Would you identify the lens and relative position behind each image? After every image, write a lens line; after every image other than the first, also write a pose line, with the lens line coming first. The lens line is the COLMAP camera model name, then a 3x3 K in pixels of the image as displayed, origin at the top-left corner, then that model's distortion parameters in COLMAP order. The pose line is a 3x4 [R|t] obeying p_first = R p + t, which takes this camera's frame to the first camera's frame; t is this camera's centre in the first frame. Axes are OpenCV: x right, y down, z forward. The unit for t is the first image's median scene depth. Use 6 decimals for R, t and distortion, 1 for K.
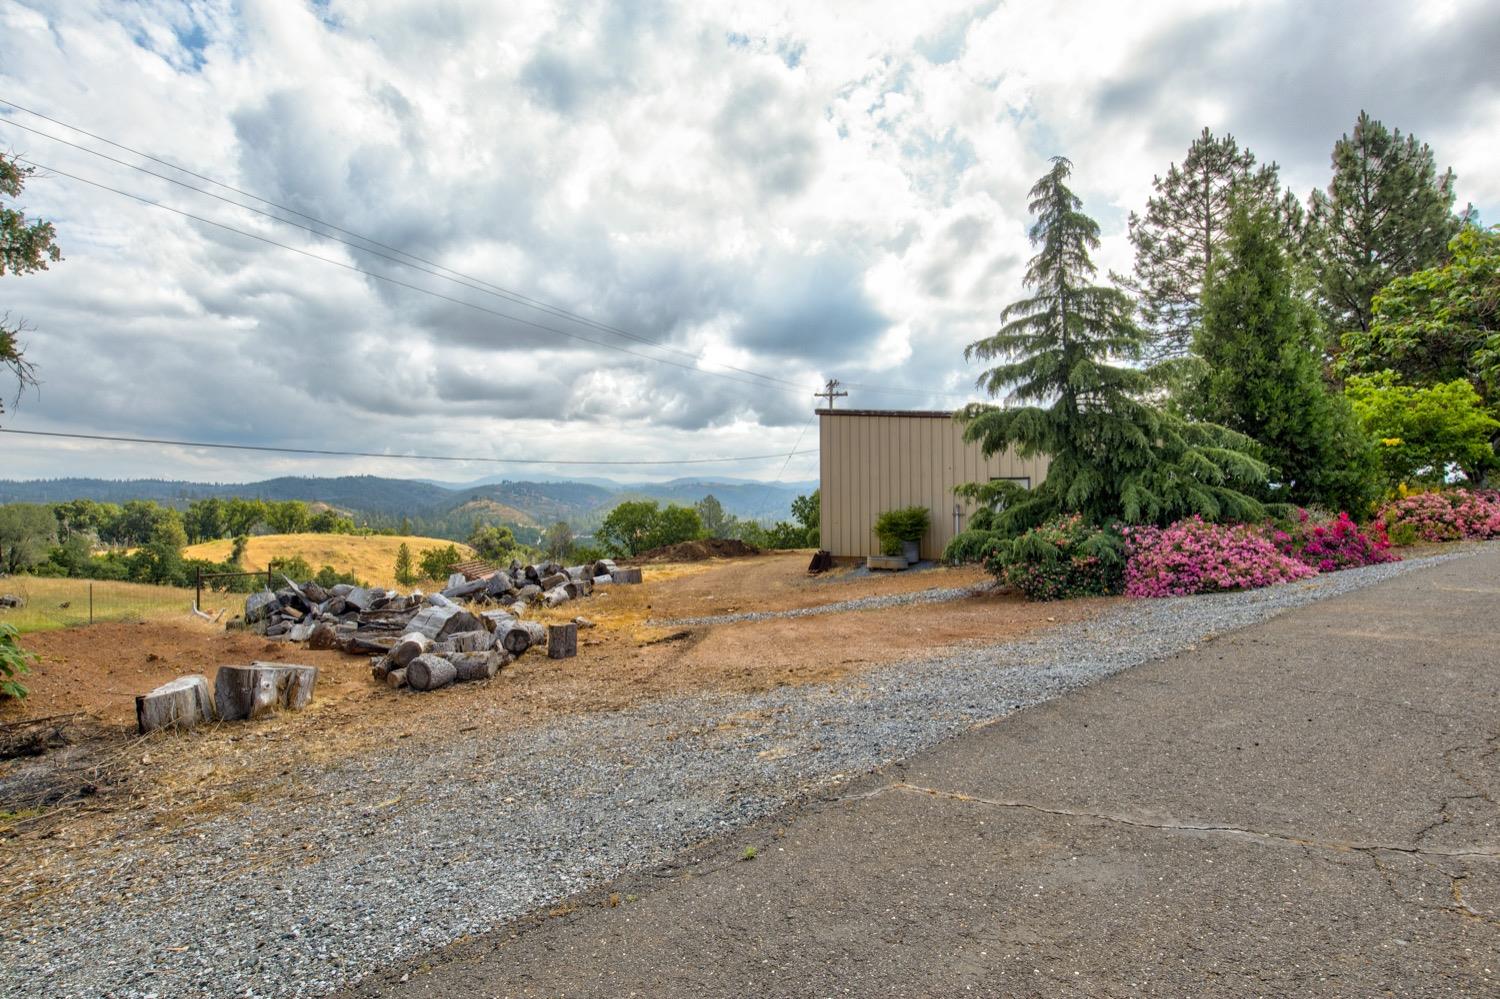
lens RADIAL K [[755.2, 0, 750.0], [0, 755.2, 499.5], [0, 0, 1]] dist [-0.002132, -0.003368]
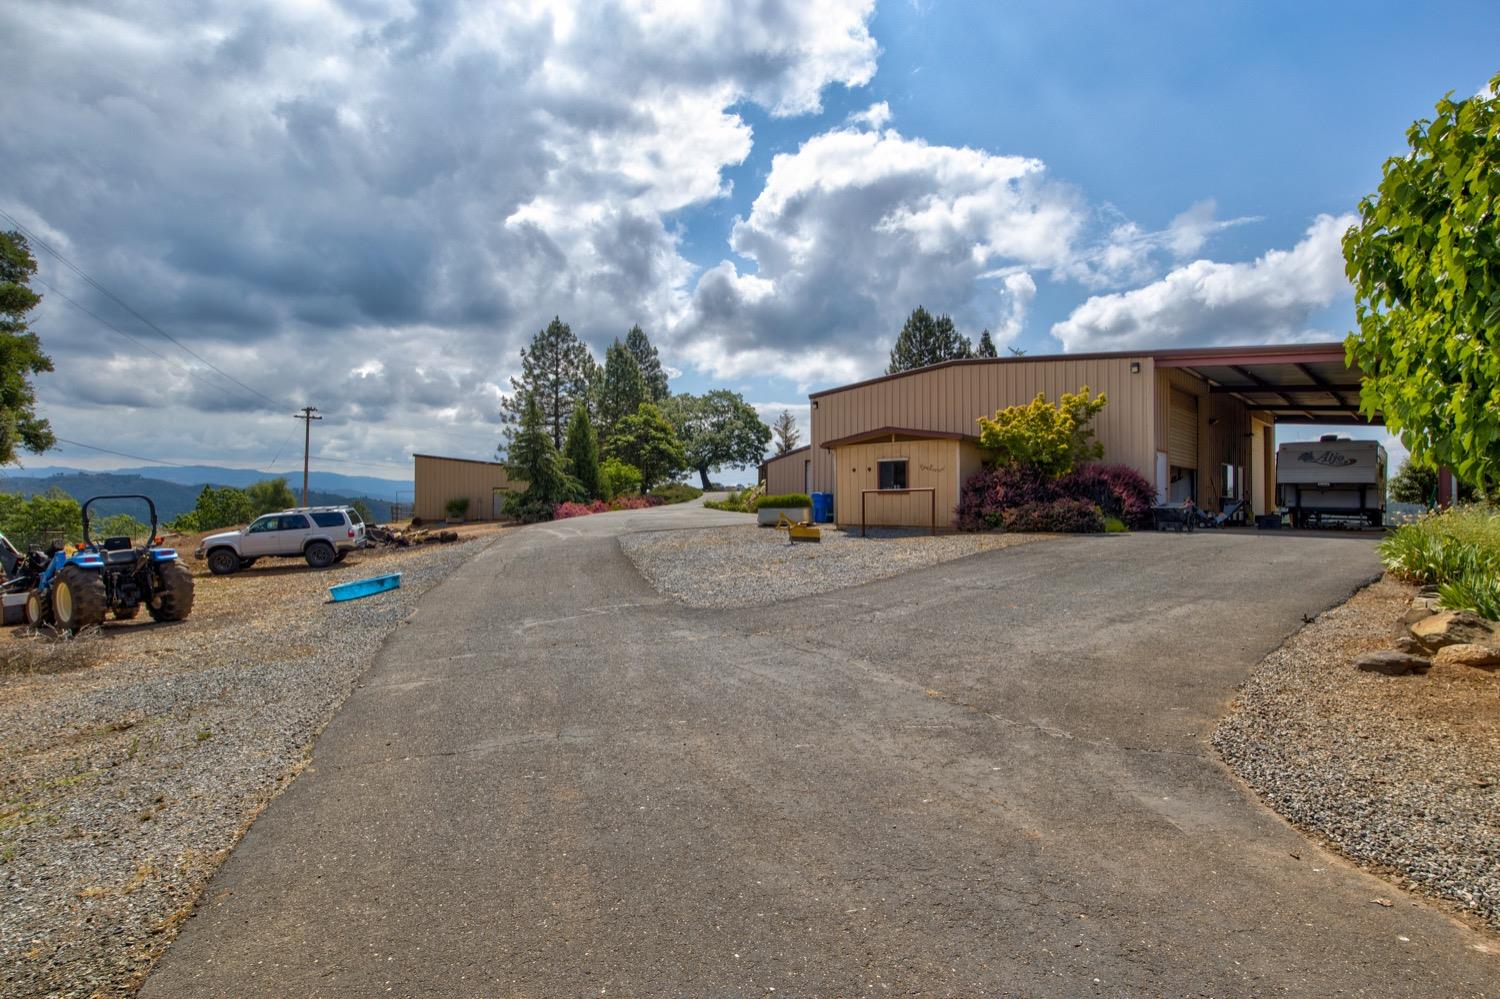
lens RADIAL K [[755.2, 0, 750.0], [0, 755.2, 499.5], [0, 0, 1]] dist [-0.002132, -0.003368]
pose [[0.671819, 0.011916, 0.740619, -1.360849], [-0.012877, 0.999907, -0.004407, 0.014670], [-0.740603, -0.006576, 0.671910, -1.882836]]
